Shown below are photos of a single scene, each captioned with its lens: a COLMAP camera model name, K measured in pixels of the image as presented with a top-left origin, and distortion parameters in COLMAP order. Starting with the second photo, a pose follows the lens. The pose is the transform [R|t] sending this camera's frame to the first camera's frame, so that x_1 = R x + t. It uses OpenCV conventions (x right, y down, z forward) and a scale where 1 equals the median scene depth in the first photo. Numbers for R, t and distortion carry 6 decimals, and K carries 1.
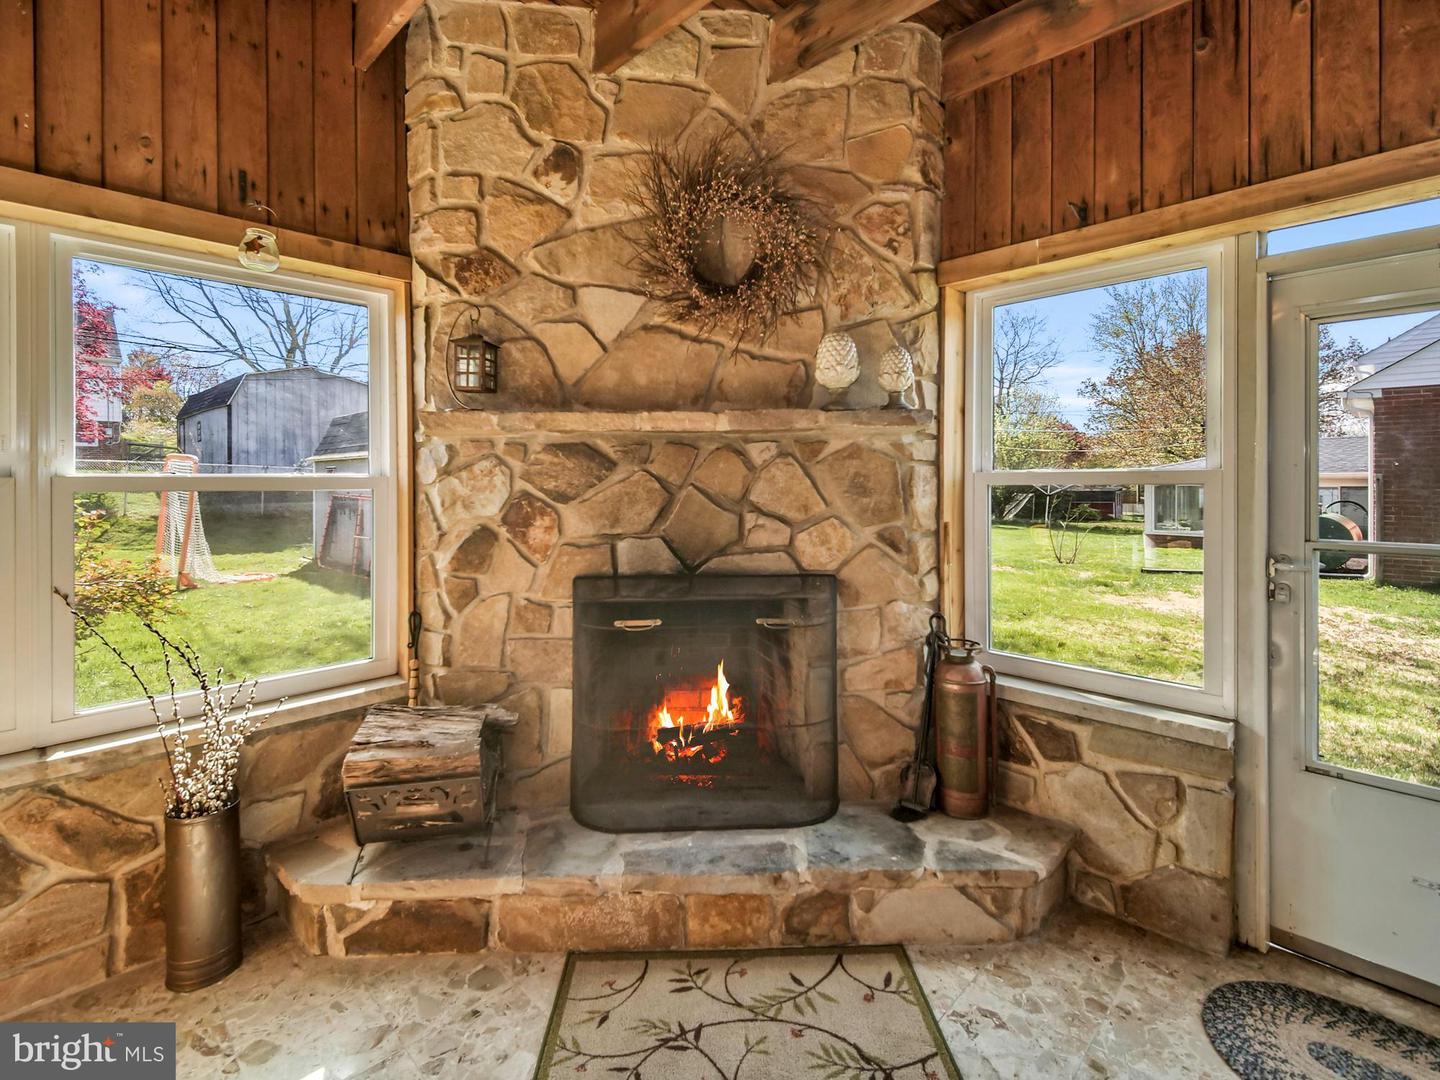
lens RADIAL K [[672.3, 0, 709.7], [0, 672.3, 482.8], [0, 0, 1]] dist [0.022082, -0.011569]
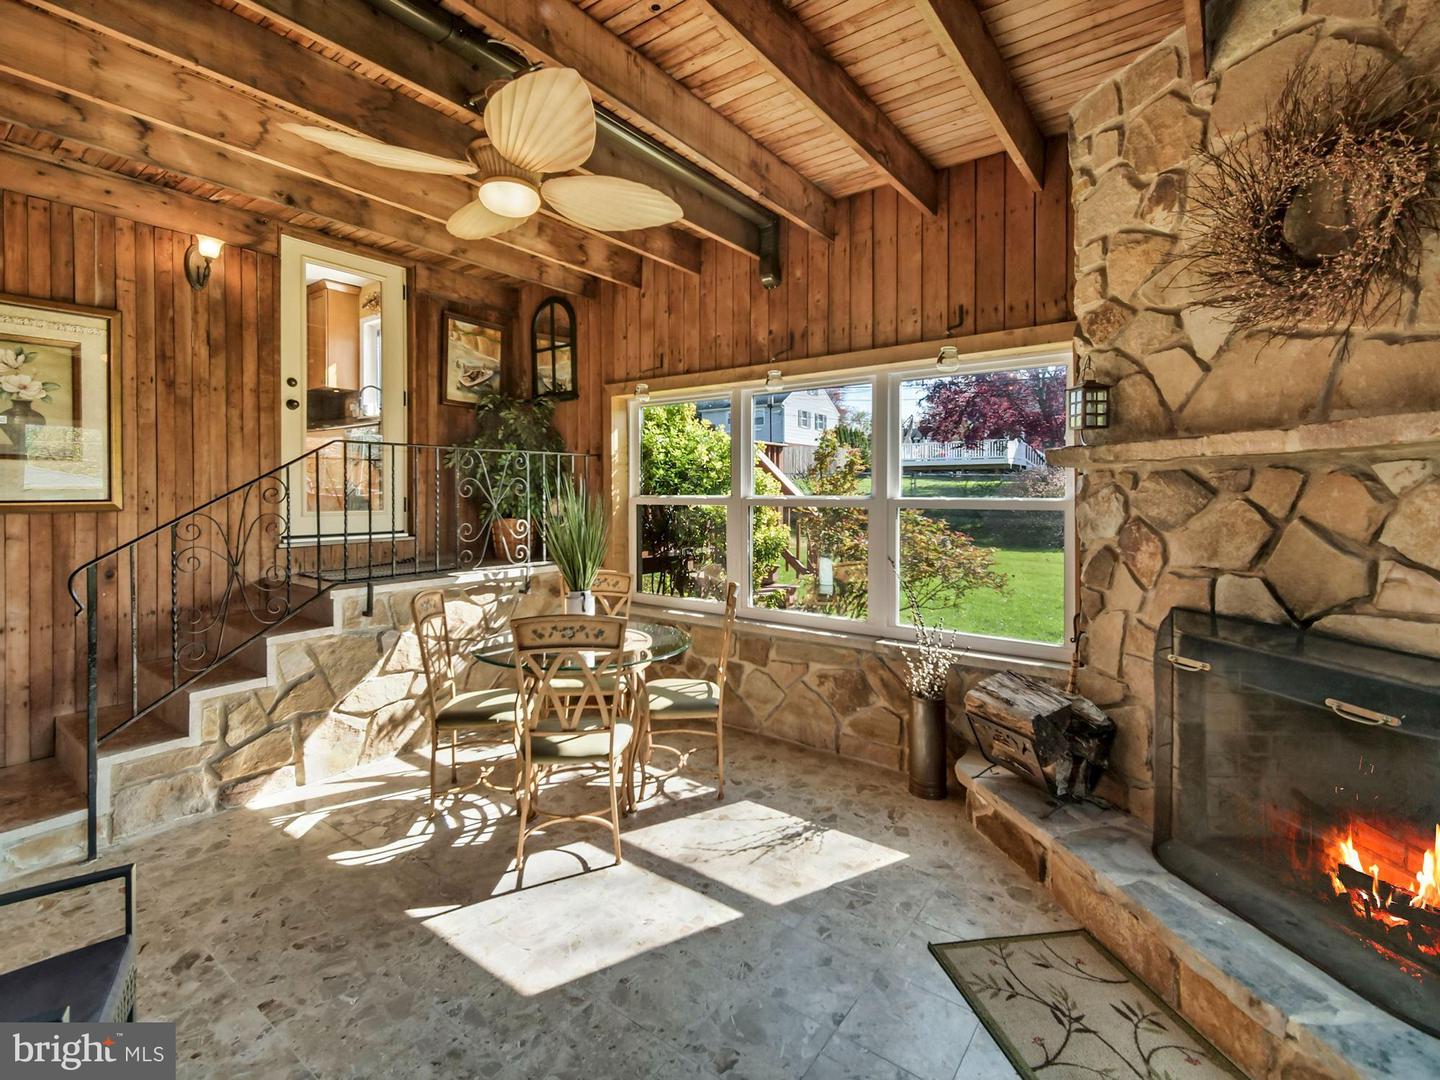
lens RADIAL K [[675.2, 0, 717.7], [0, 675.2, 492.8], [0, 0, 1]] dist [0.021309, -0.011722]
pose [[0.139174, 0.005660, -0.990252, 0.693040], [-0.005561, 0.999972, 0.004934, -0.027567], [0.990252, 0.004820, 0.139201, 0.199416]]
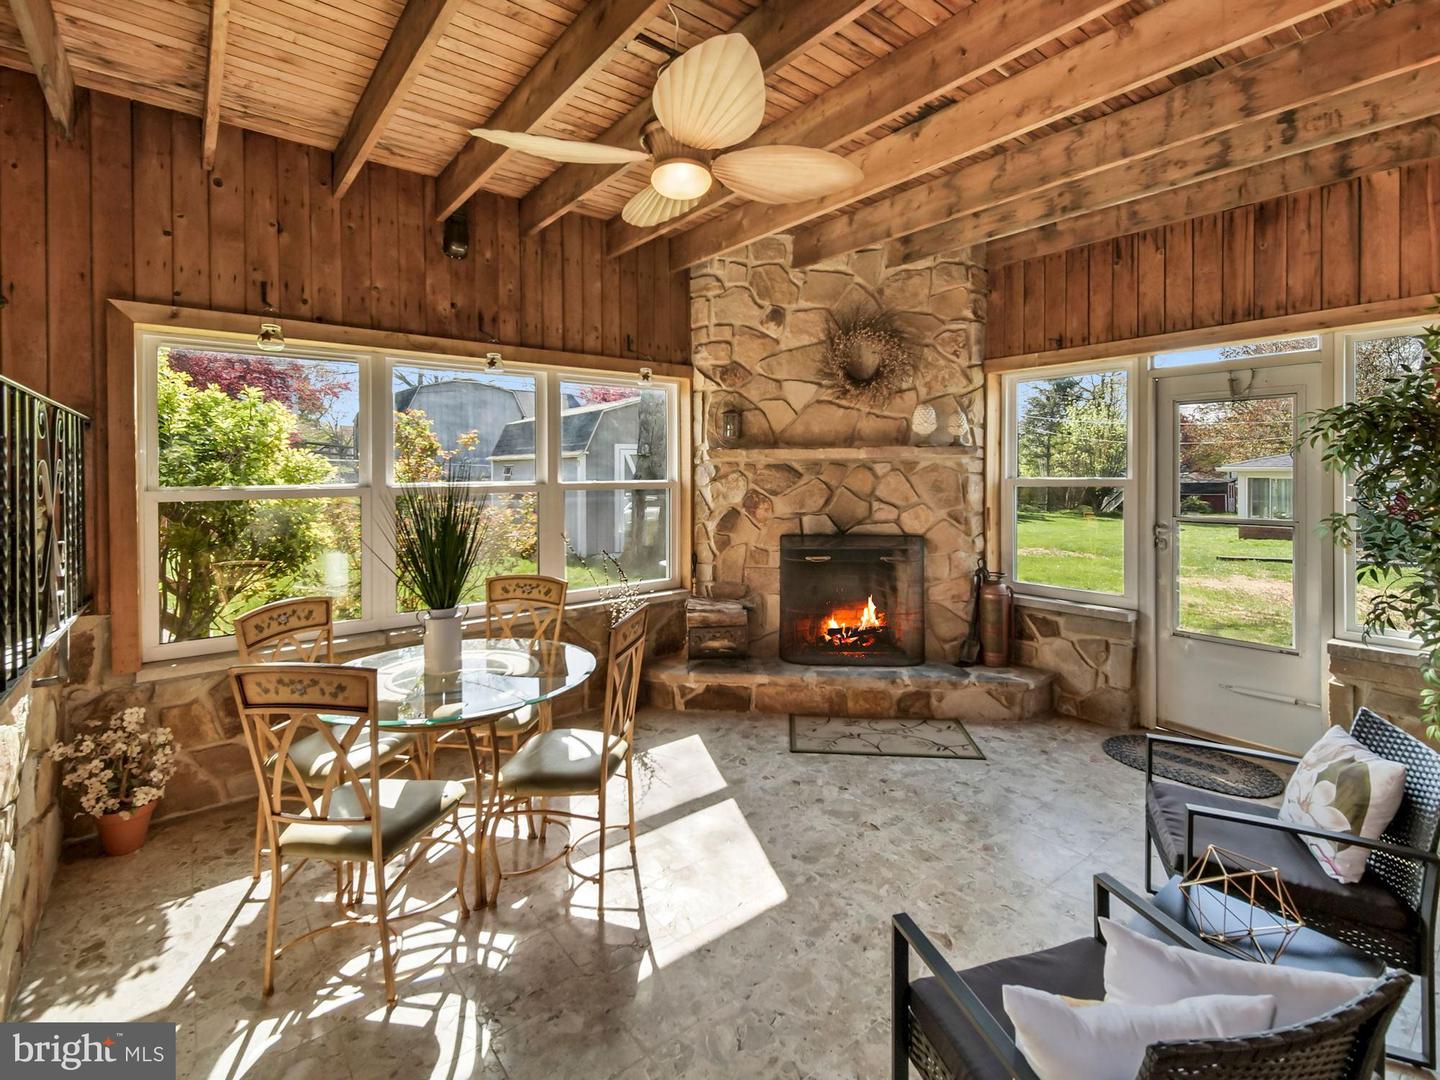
lens RADIAL K [[679.5, 0, 720.0], [0, 679.5, 478.2], [0, 0, 1]] dist [0.023457, -0.012492]
pose [[0.993844, -0.000381, -0.110785, -0.159148], [0.001117, 0.999978, 0.006575, -0.032325], [0.110780, -0.006658, 0.993823, -0.907219]]
